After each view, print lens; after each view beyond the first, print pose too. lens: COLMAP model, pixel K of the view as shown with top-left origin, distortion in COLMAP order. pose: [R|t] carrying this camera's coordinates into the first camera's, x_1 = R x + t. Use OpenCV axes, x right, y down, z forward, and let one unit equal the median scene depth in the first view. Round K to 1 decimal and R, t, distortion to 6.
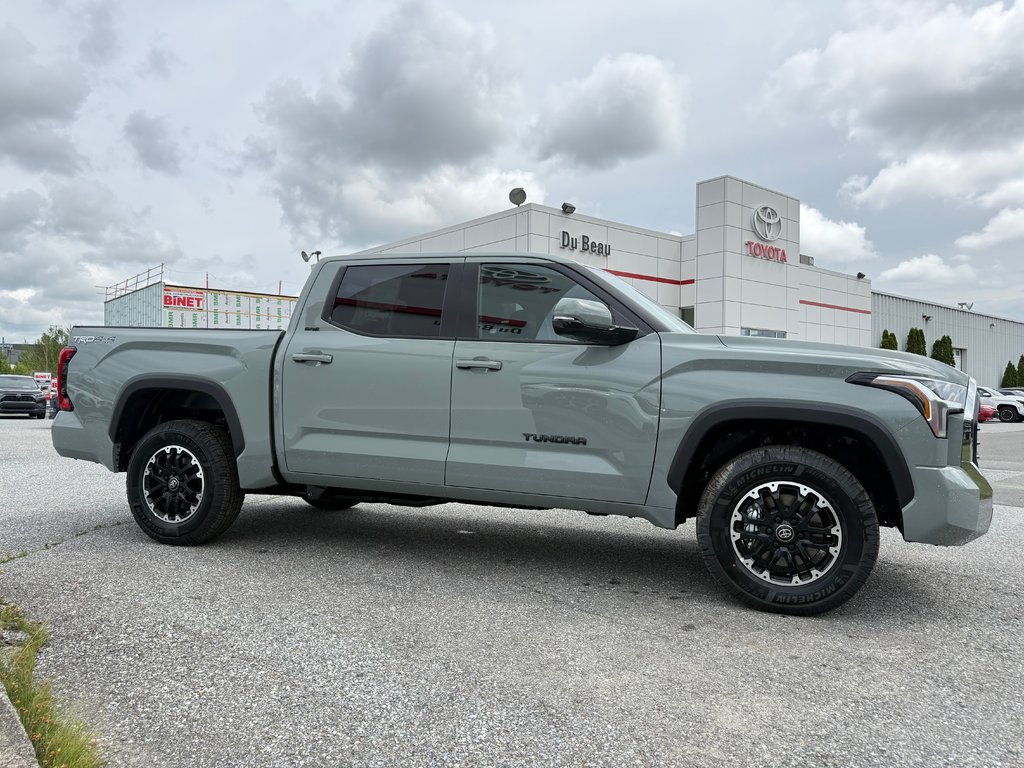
lens RADIAL K [[728.9, 0, 511.3], [0, 728.9, 392.0], [0, 0, 1]] dist [0.040676, -0.039225]
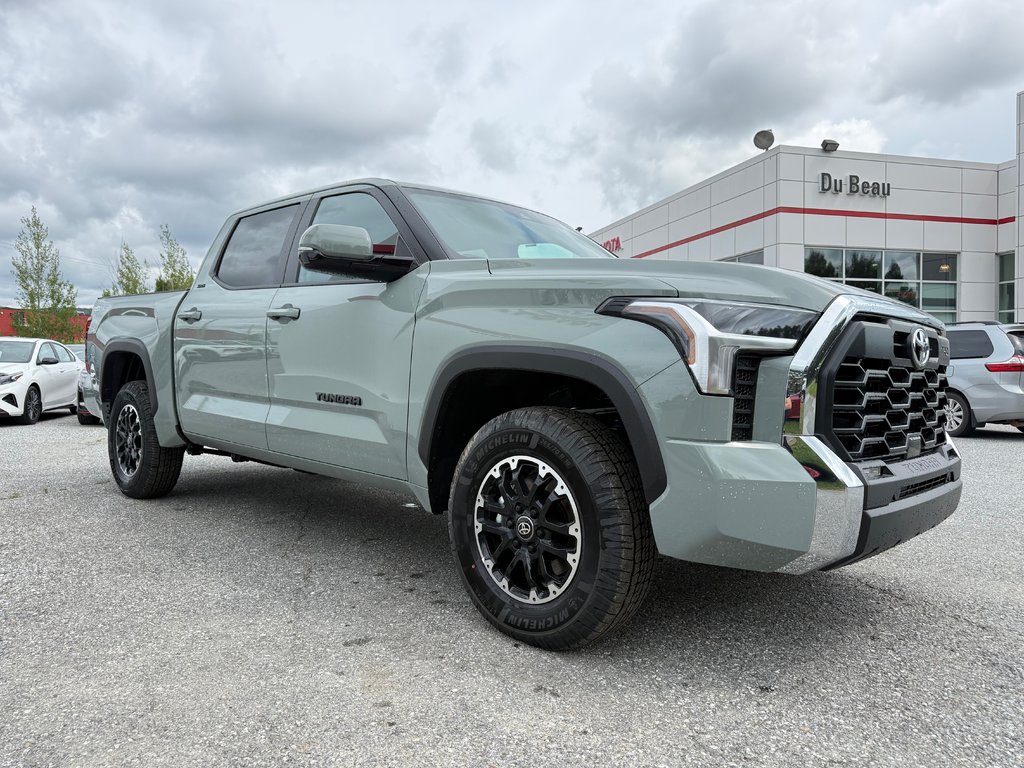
lens RADIAL K [[720.3, 0, 515.4], [0, 720.3, 381.2], [0, 0, 1]] dist [0.097322, -0.145394]
pose [[0.906595, -0.005109, -0.421971, 0.649463], [0.013620, 0.999760, 0.017156, 0.036284], [0.421782, -0.021301, 0.906447, 0.353512]]
